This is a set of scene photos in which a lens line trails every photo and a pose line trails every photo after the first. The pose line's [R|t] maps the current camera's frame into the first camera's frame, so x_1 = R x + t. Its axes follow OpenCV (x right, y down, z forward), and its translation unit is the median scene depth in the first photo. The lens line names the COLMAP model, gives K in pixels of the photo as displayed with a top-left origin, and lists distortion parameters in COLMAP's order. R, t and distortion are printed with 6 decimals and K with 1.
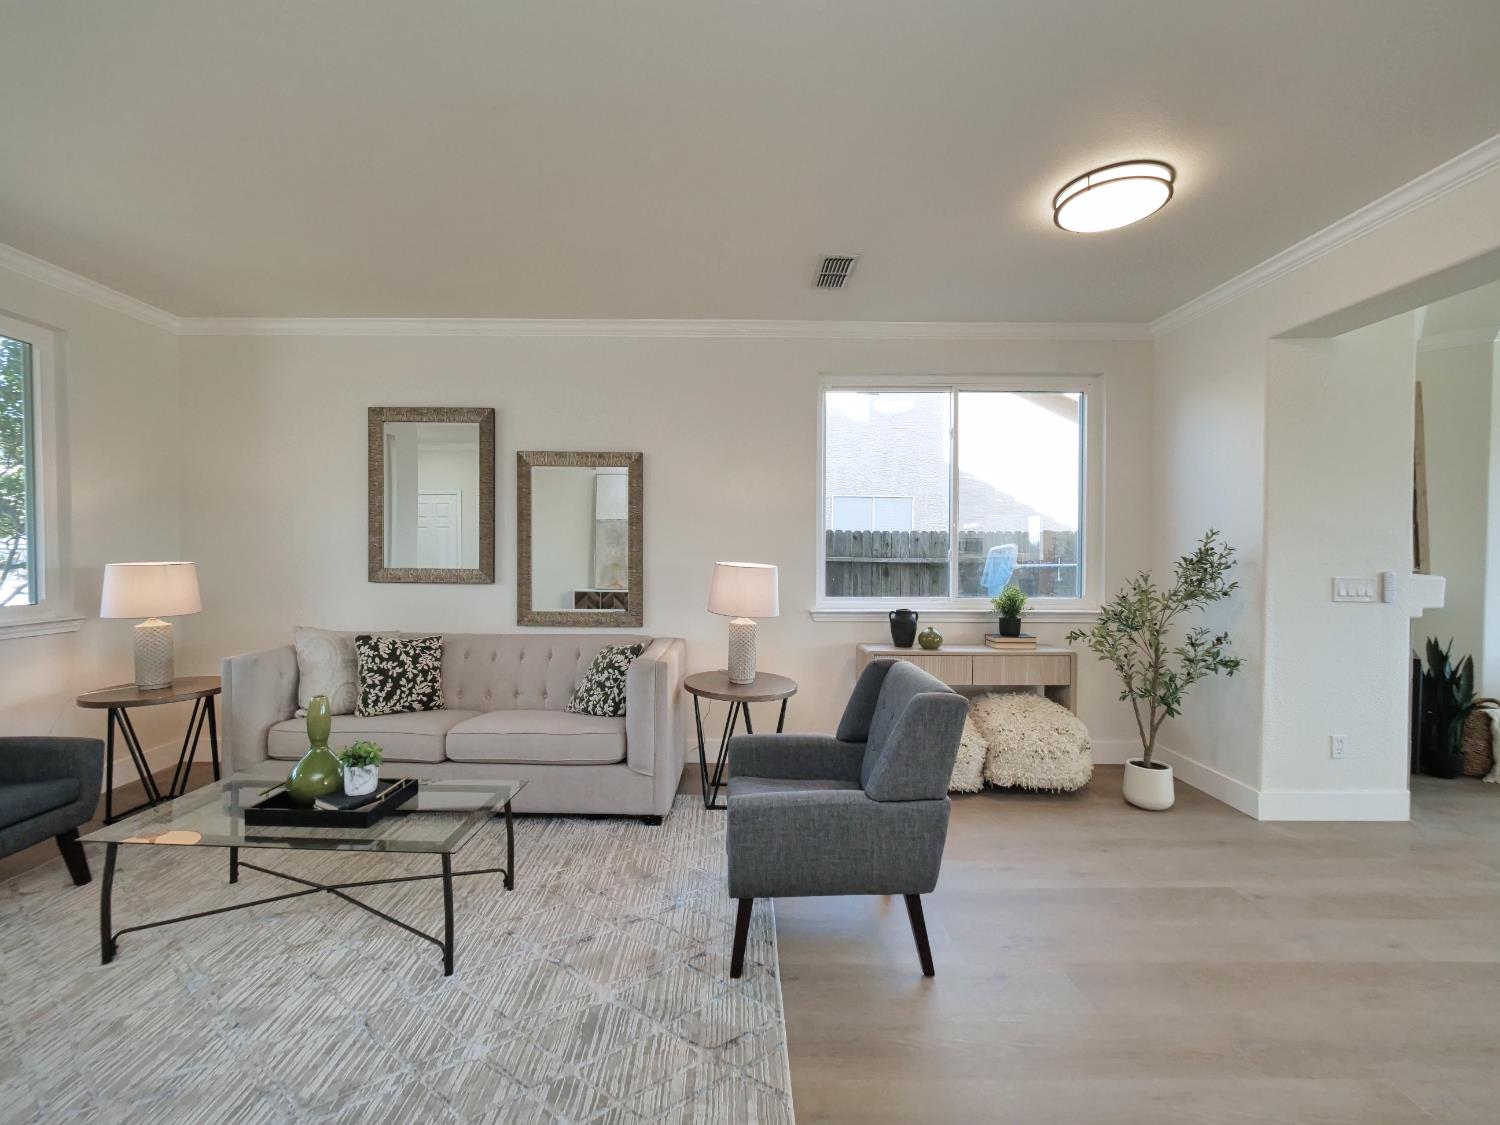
lens RADIAL K [[642.1, 0, 732.8], [0, 642.1, 559.9], [0, 0, 1]] dist [-0.001772, 0.001410]
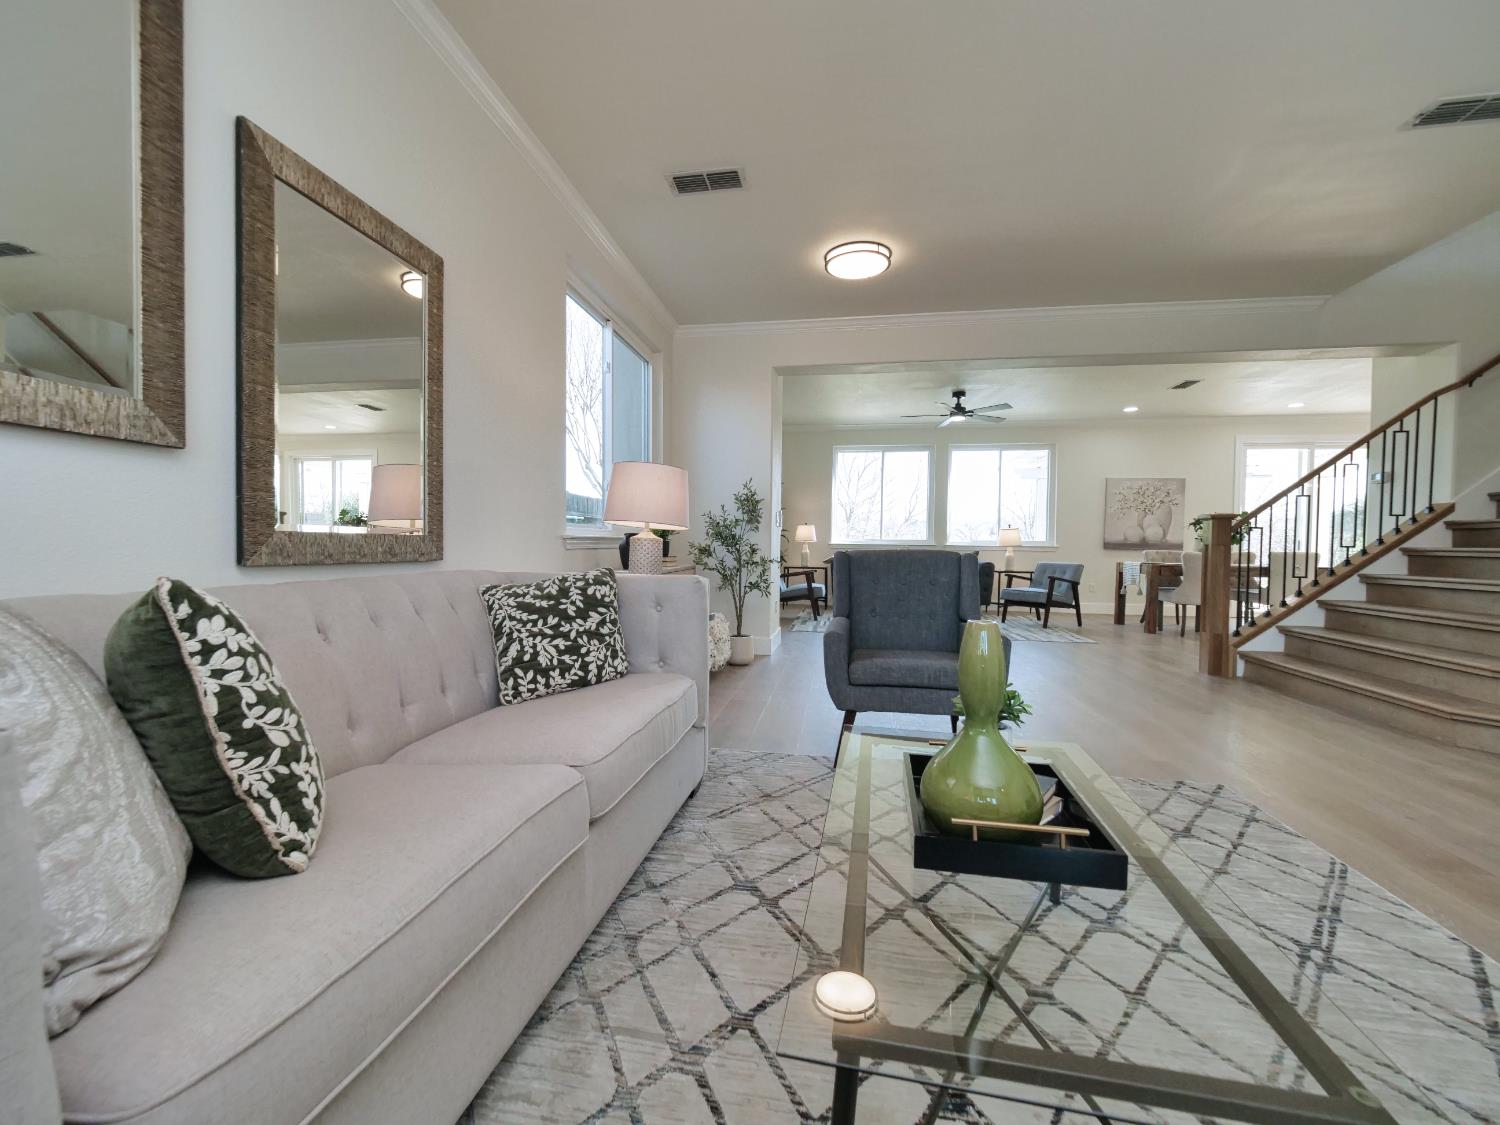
lens RADIAL K [[642.1, 0, 732.8], [0, 642.1, 559.9], [0, 0, 1]] dist [-0.001772, 0.001410]
pose [[0.179190, -0.027266, 0.983437, -0.778299], [0.006109, 0.999627, 0.026602, 0.104010], [-0.983796, 0.001241, 0.179289, 0.741158]]
